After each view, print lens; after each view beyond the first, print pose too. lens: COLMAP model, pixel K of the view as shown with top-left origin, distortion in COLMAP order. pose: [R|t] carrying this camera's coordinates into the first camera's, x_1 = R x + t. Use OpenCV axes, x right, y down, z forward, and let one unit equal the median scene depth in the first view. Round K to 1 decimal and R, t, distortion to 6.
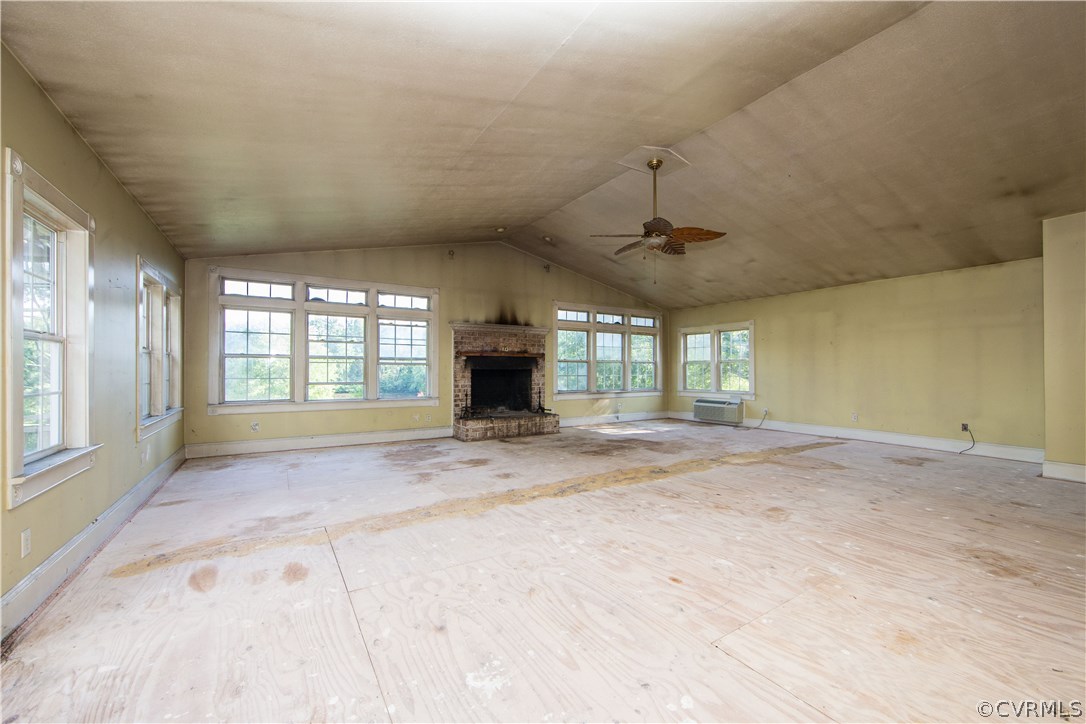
lens RADIAL K [[428.4, 0, 549.0], [0, 428.4, 366.9], [0, 0, 1]] dist [-0.003081, 0.000006]
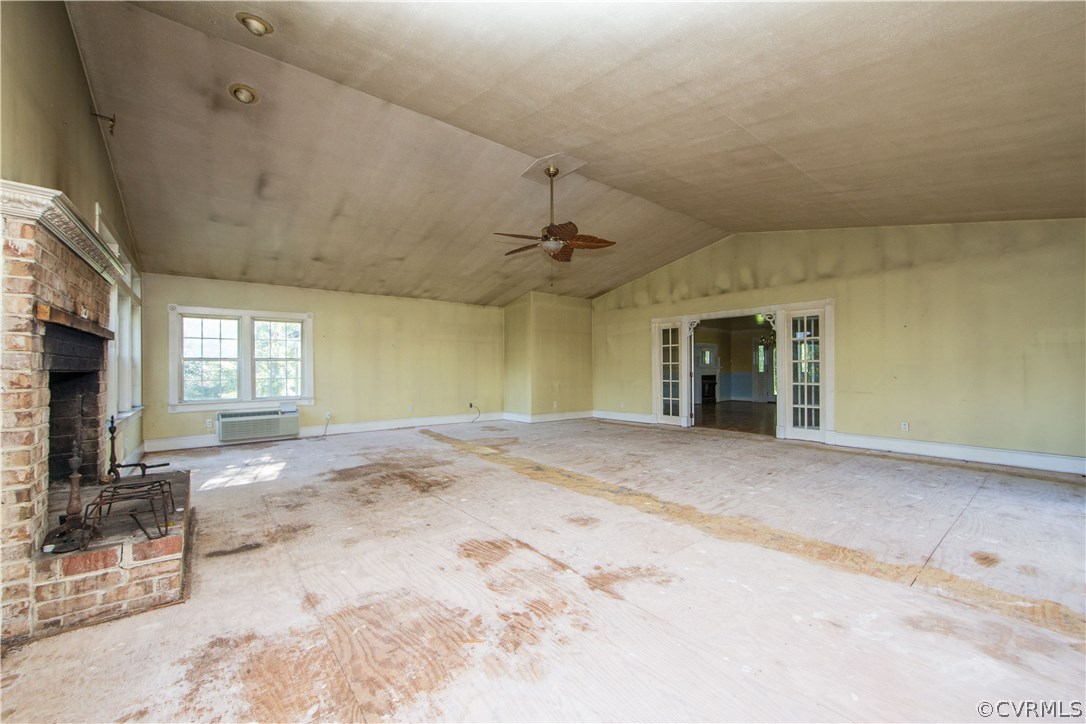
lens RADIAL K [[427.5, 0, 543.0], [0, 427.5, 362.0], [0, 0, 1]] dist [0.002239, 0.000504]
pose [[-0.108922, 0.014462, 0.993945, -0.924422], [-0.001887, 0.999889, -0.014755, 0.004867], [-0.994049, -0.003483, -0.108882, 1.326790]]
